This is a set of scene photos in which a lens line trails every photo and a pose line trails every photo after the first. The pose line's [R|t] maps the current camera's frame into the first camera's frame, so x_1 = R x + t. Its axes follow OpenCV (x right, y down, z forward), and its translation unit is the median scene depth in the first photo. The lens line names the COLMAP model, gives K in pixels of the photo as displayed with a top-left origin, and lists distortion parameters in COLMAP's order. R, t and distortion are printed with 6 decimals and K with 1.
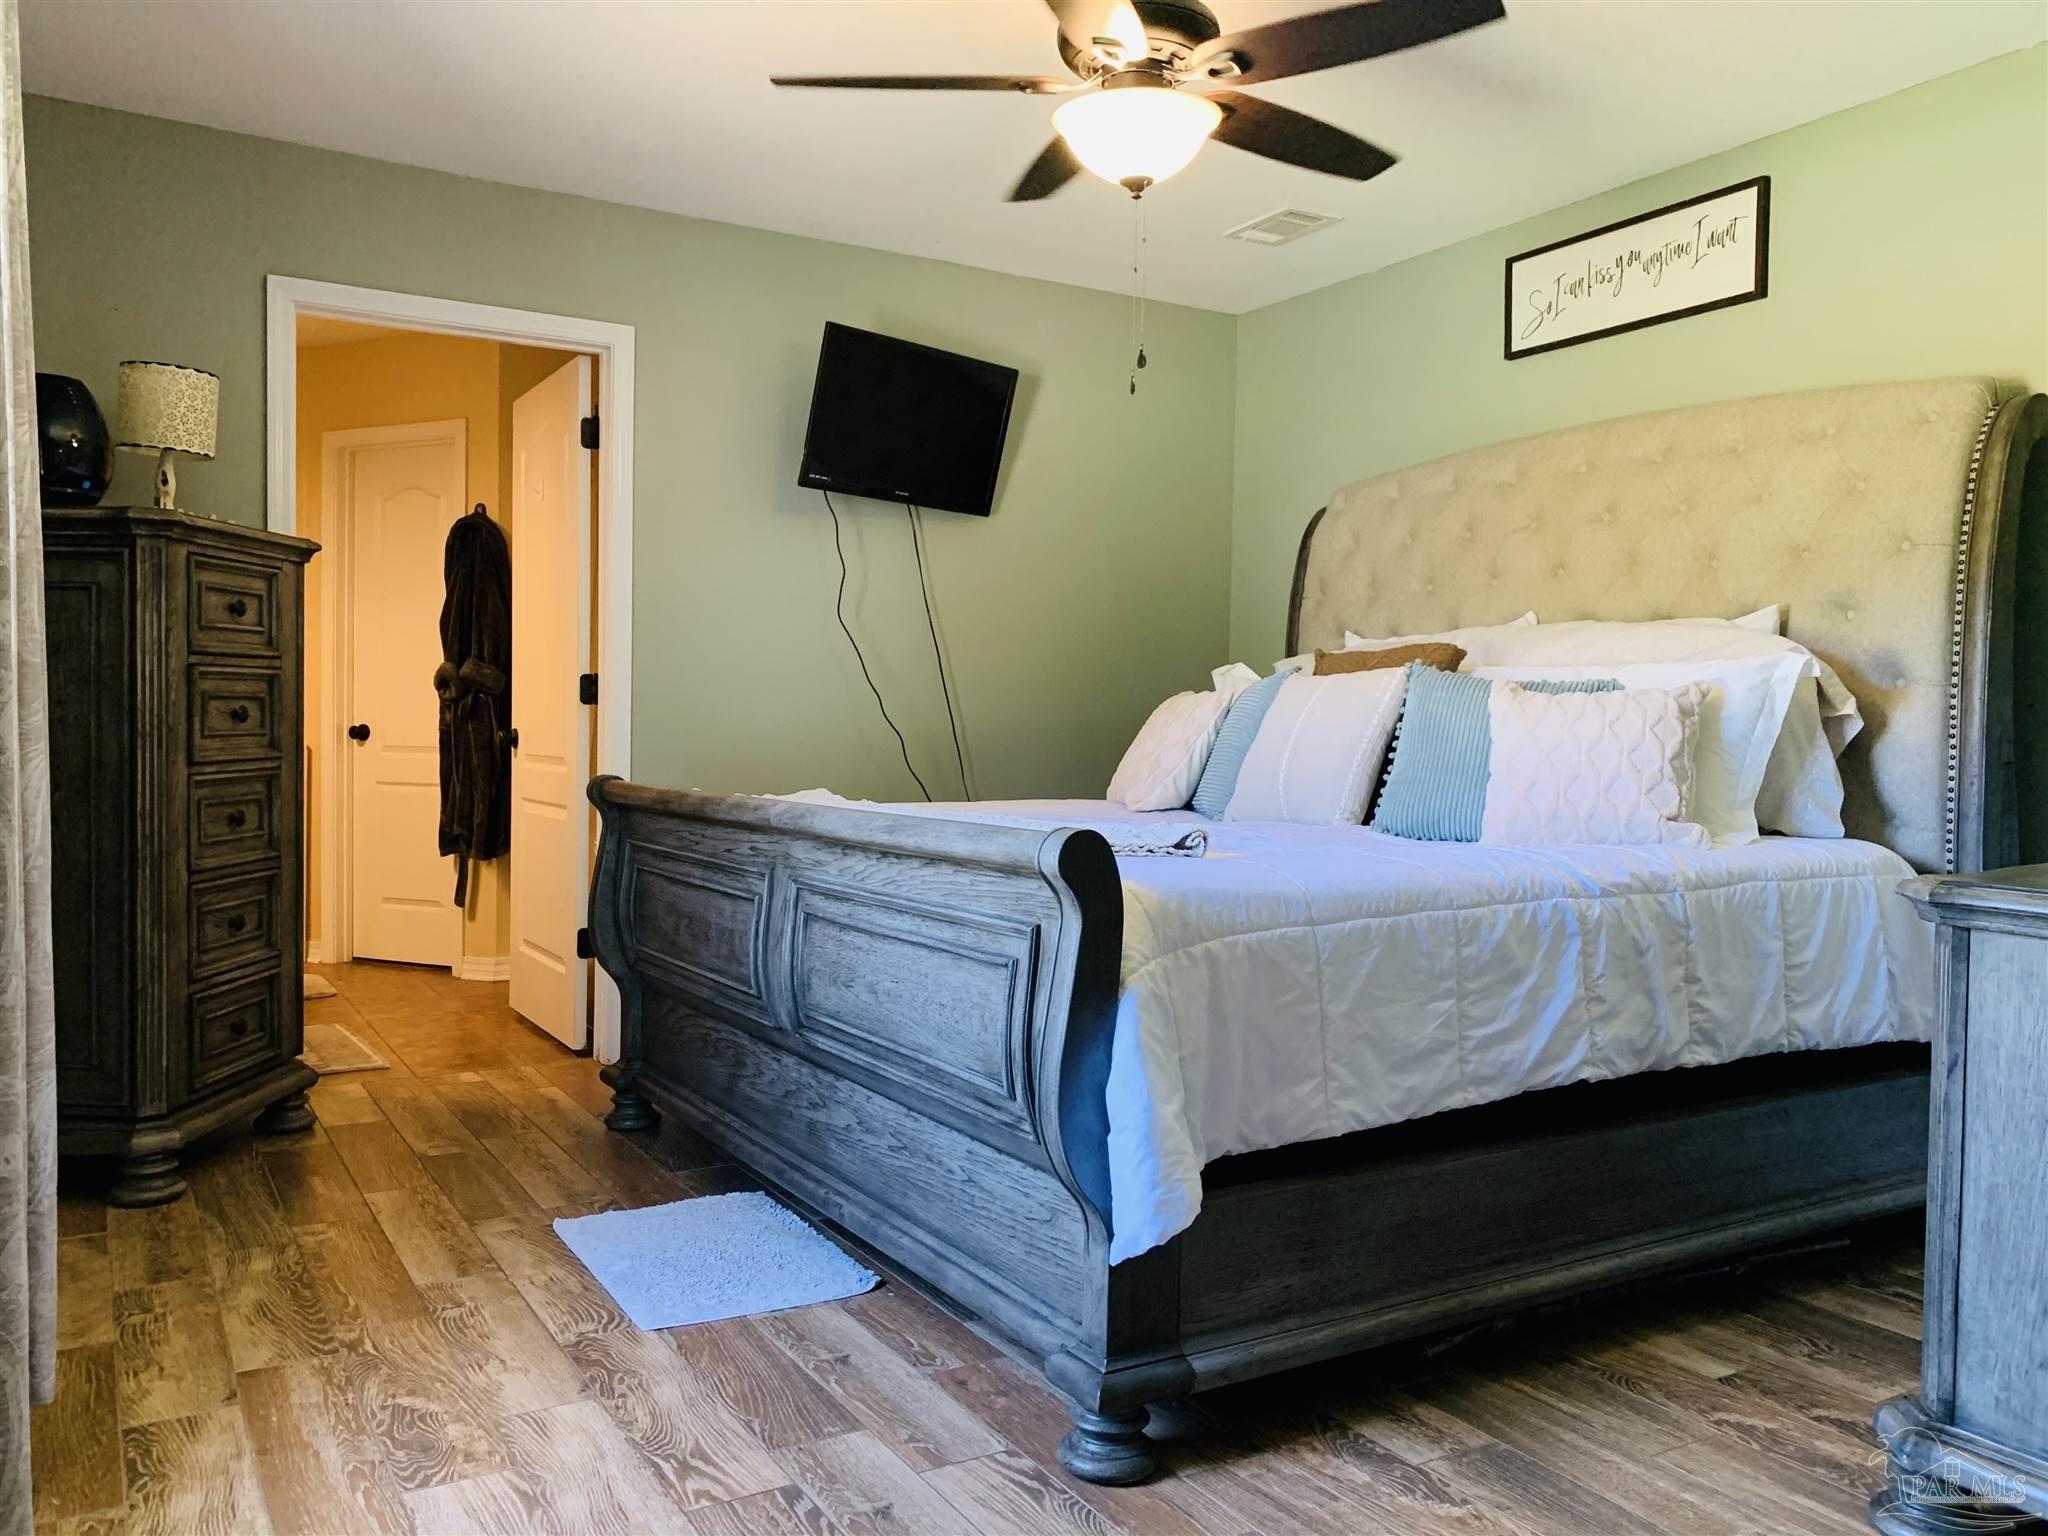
lens RADIAL K [[1559.5, 0, 1010.6], [0, 1559.5, 752.9], [0, 0, 1]] dist [0.032553, -0.040138]
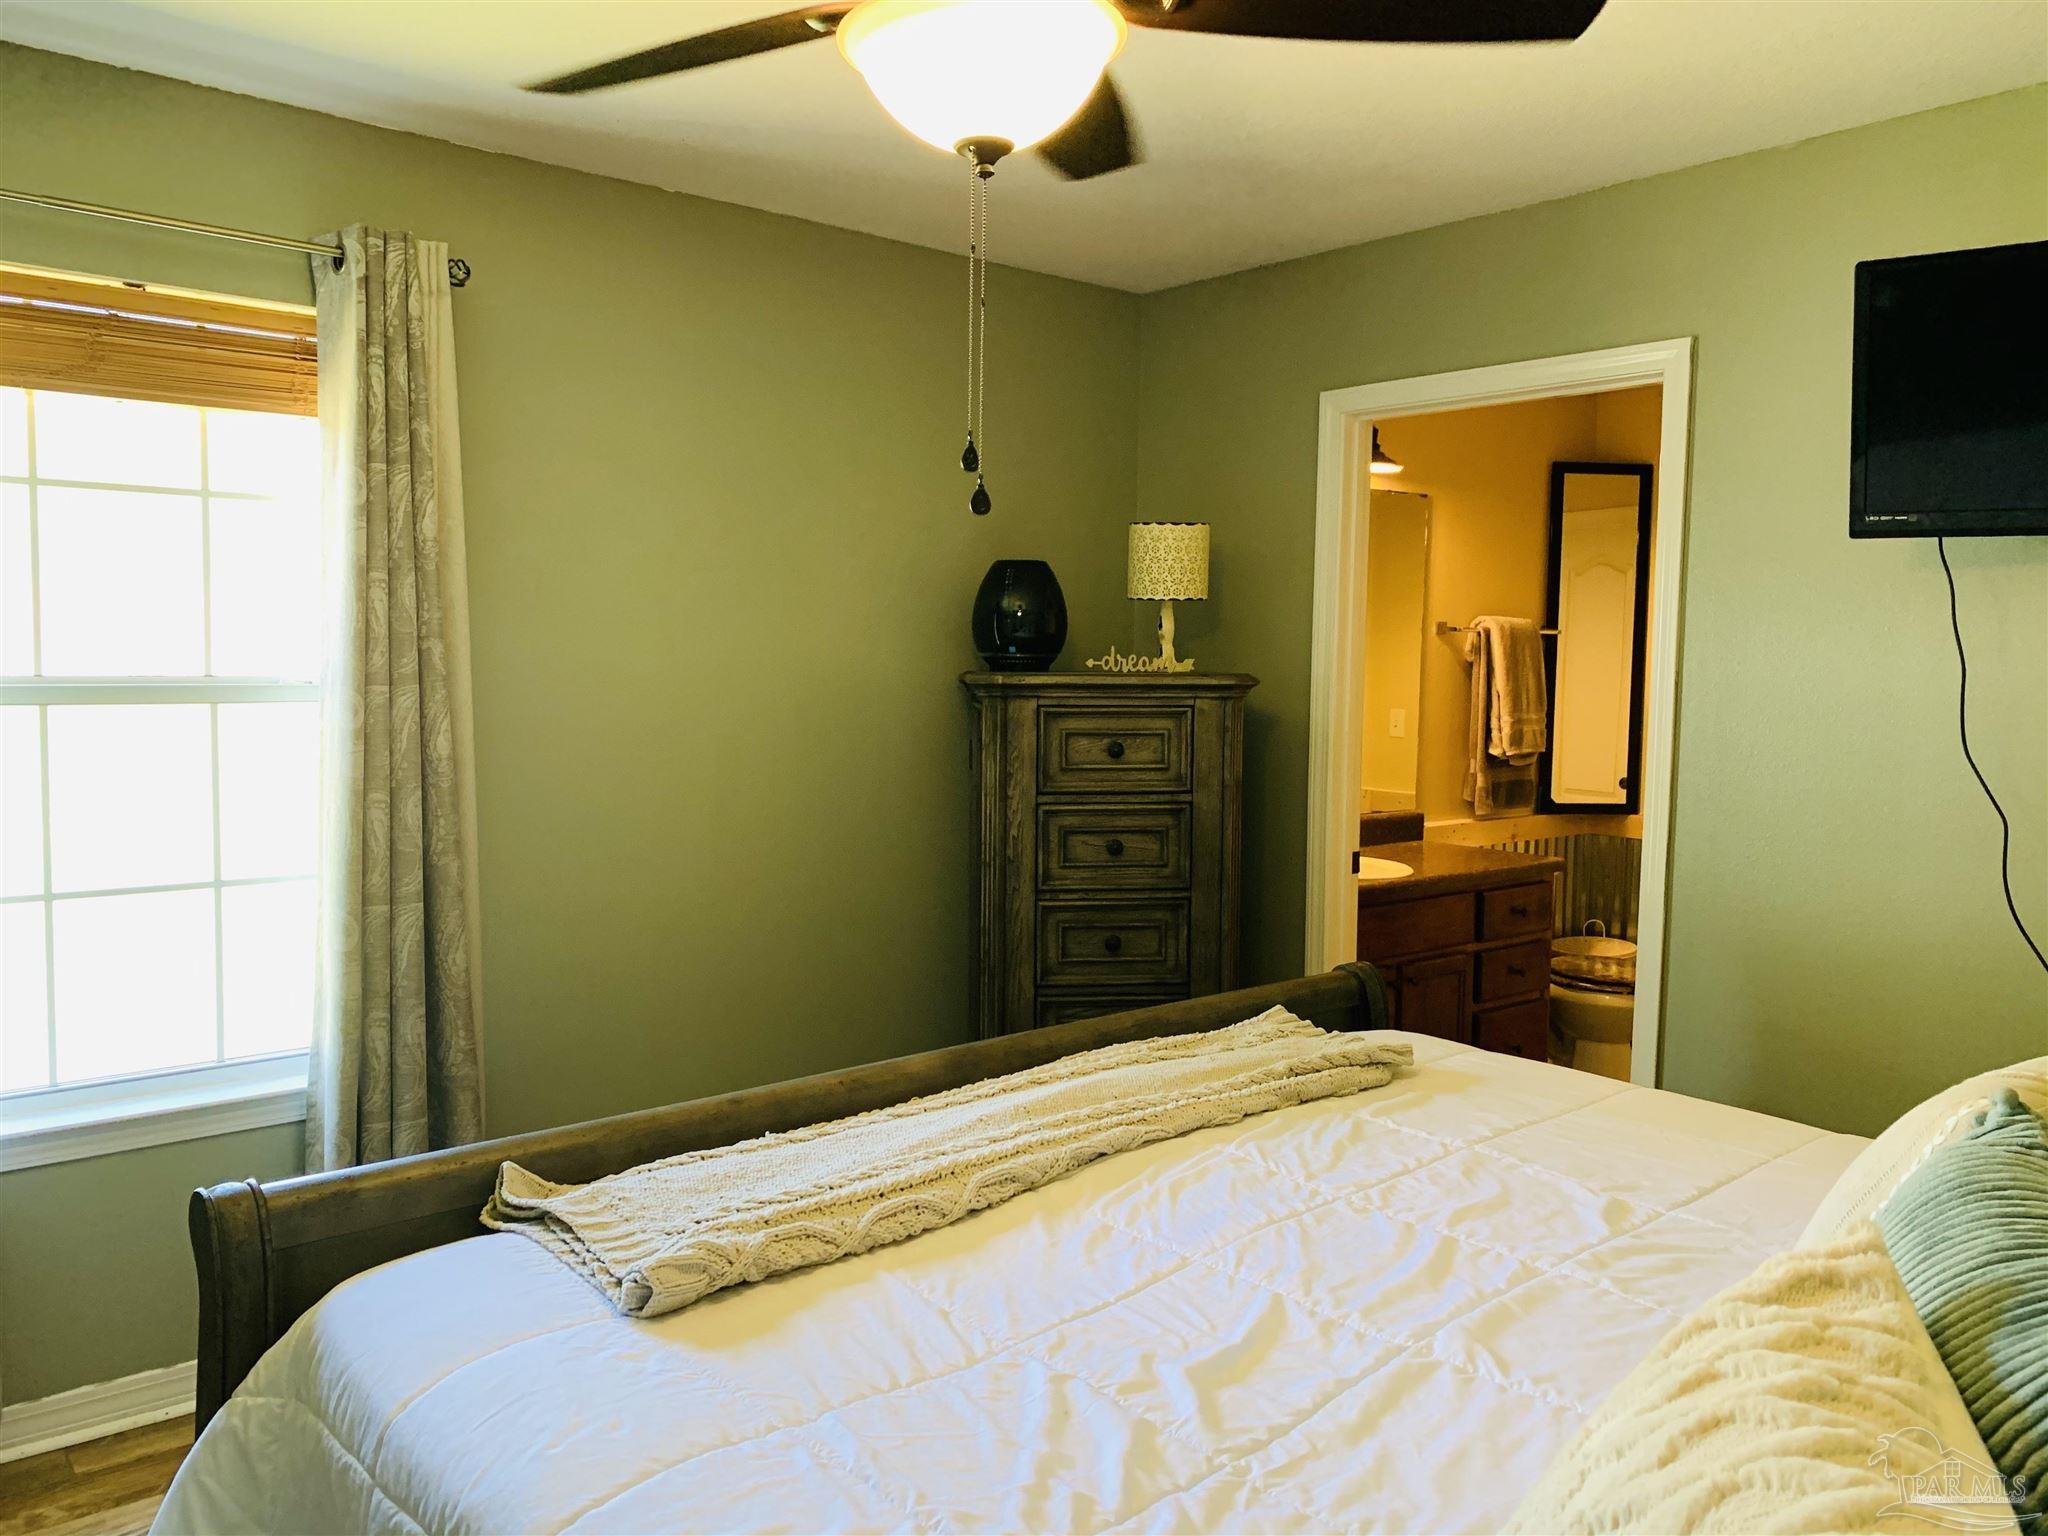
lens RADIAL K [[1559.5, 0, 1010.6], [0, 1559.5, 752.9], [0, 0, 1]] dist [0.032553, -0.040138]
pose [[0.149965, 0.053656, -0.987234, 0.548156], [-0.031554, 0.998277, 0.049463, -0.139596], [0.988188, 0.023733, 0.151400, 0.761263]]
